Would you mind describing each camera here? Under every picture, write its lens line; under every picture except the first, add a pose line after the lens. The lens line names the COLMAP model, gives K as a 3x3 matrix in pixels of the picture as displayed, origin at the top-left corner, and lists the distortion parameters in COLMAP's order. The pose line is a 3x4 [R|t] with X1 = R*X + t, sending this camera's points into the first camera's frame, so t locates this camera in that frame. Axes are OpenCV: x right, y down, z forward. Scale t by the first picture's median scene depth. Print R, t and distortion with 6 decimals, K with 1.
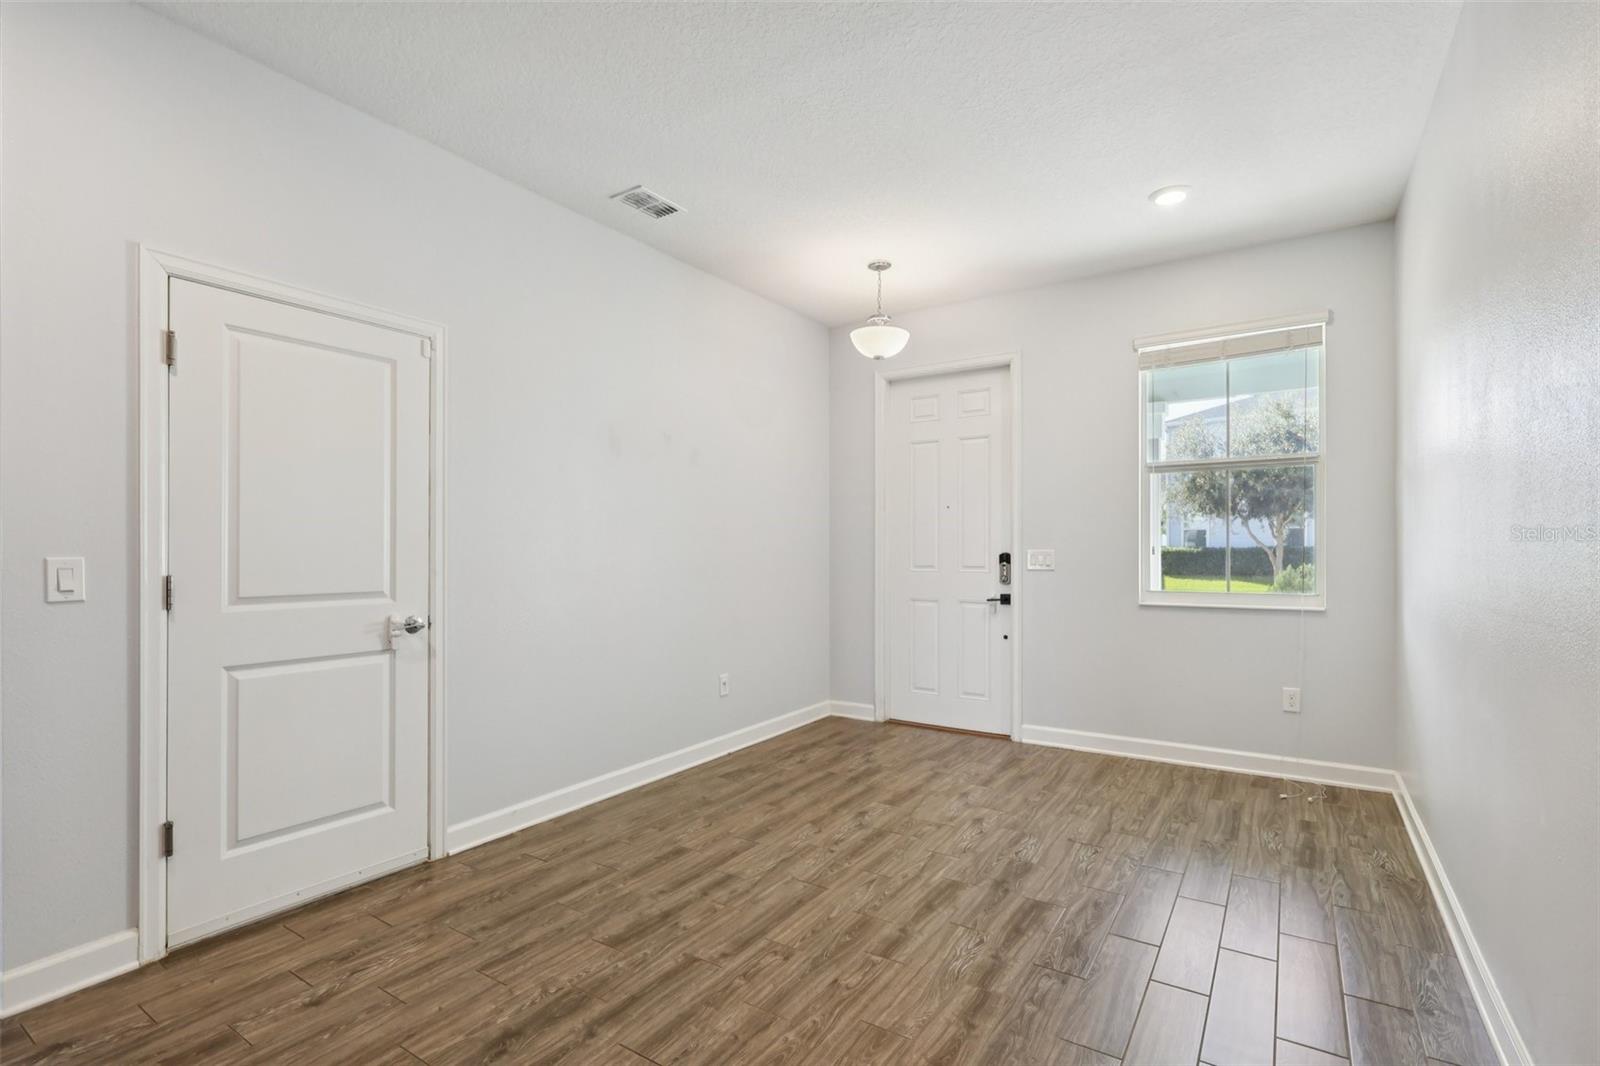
lens RADIAL K [[749.3, 0, 799.0], [0, 749.3, 538.7], [0, 0, 1]] dist [-0.002950, -0.000197]
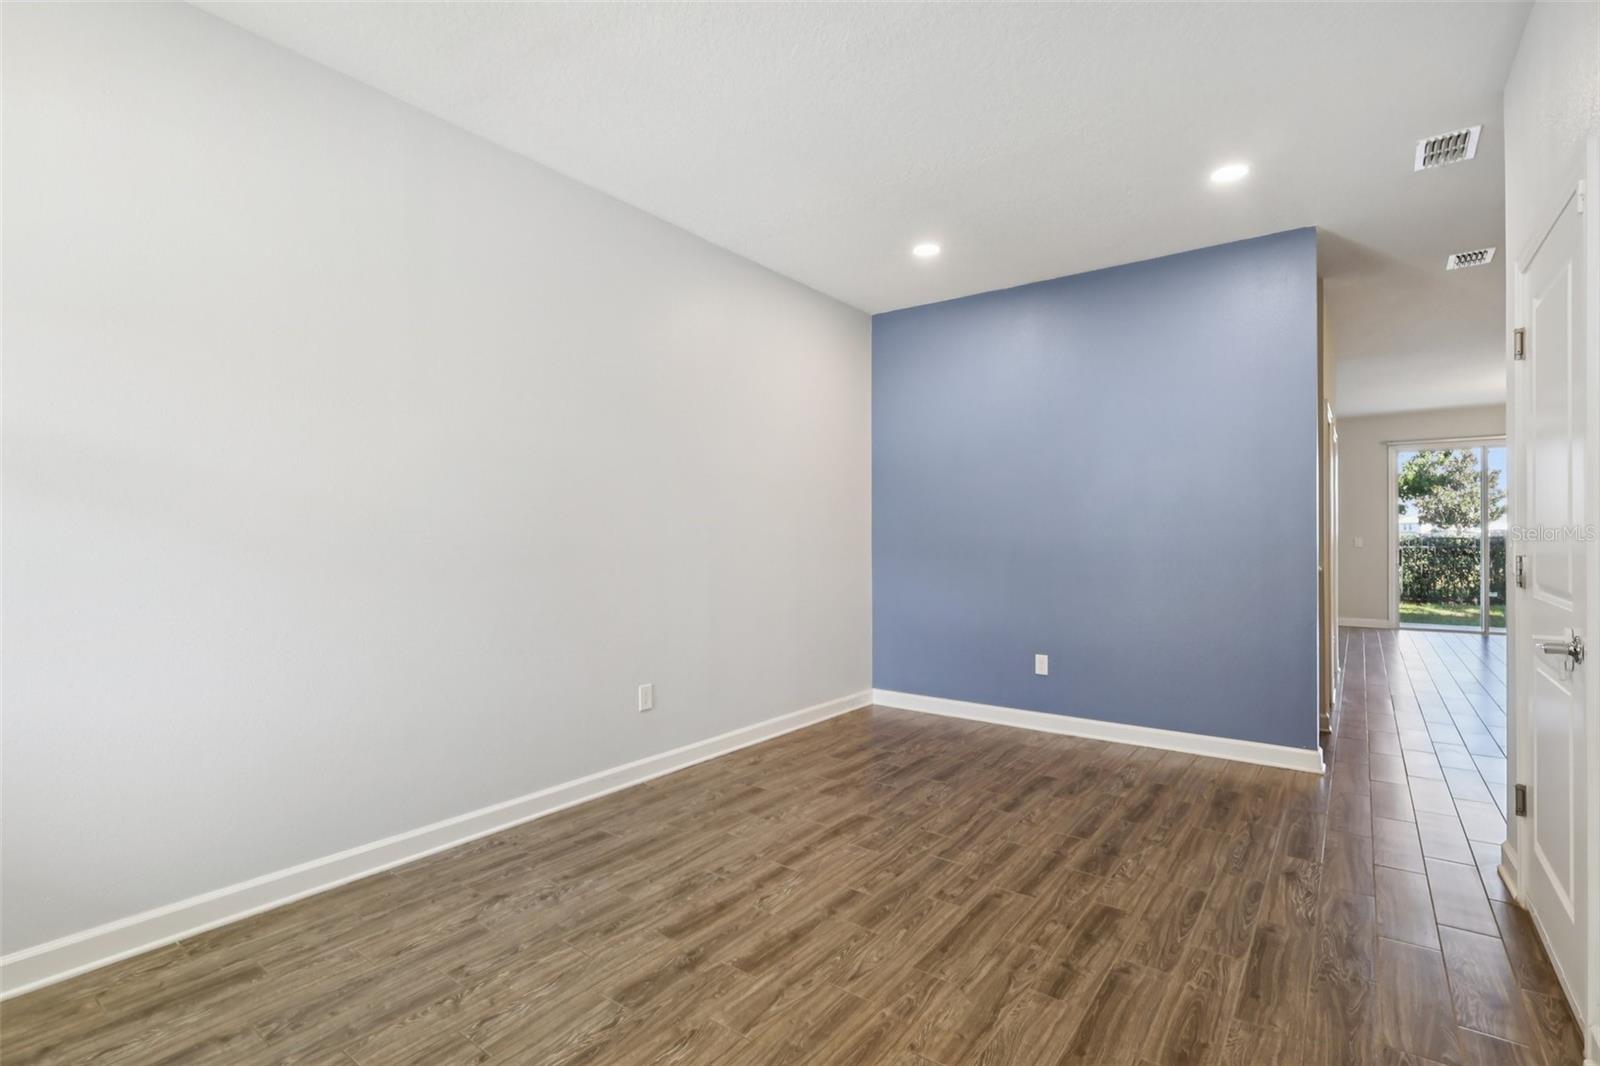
lens RADIAL K [[749.3, 0, 797.5], [0, 749.3, 537.8], [0, 0, 1]] dist [-0.002950, -0.000197]
pose [[-0.998188, 0.005306, 0.059942, 0.120993], [0.004453, 0.999887, -0.014360, 0.032048], [-0.060011, -0.014067, -0.998099, 1.994332]]
